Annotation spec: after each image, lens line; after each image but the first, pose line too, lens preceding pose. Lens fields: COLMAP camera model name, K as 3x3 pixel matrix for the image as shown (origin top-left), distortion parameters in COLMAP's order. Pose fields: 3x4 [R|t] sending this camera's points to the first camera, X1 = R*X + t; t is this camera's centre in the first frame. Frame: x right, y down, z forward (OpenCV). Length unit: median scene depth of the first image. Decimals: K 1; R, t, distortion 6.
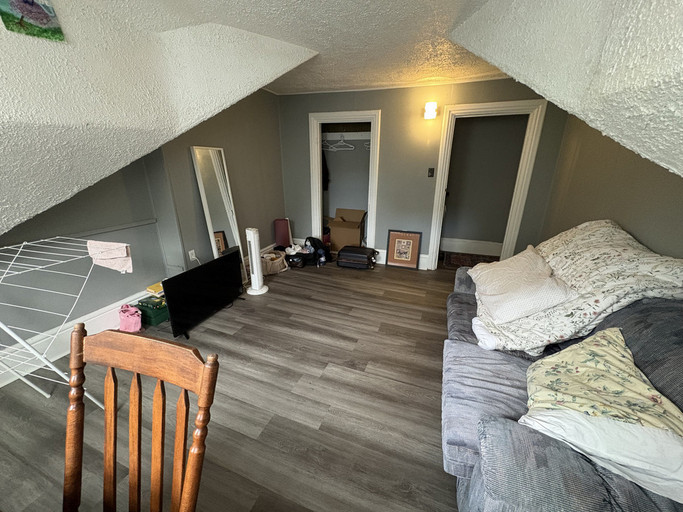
lens RADIAL K [[271.4, 0, 340.7], [0, 271.4, 251.9], [0, 0, 1]] dist [-0.002794, -0.000178]
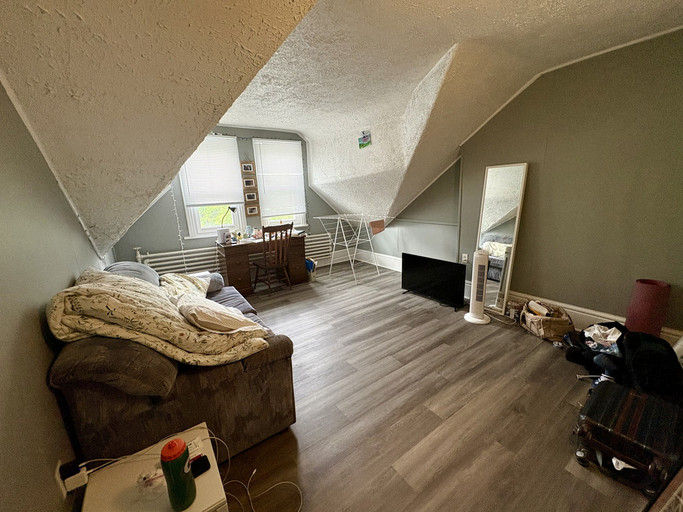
lens RADIAL K [[271.4, 0, 340.4], [0, 271.4, 259.2], [0, 0, 1]] dist [-0.002794, -0.000178]
pose [[-0.563970, 0.220349, -0.795855, 0.684557], [-0.211657, 0.892979, 0.397227, -0.327553], [0.798210, 0.392473, -0.456975, 1.058500]]
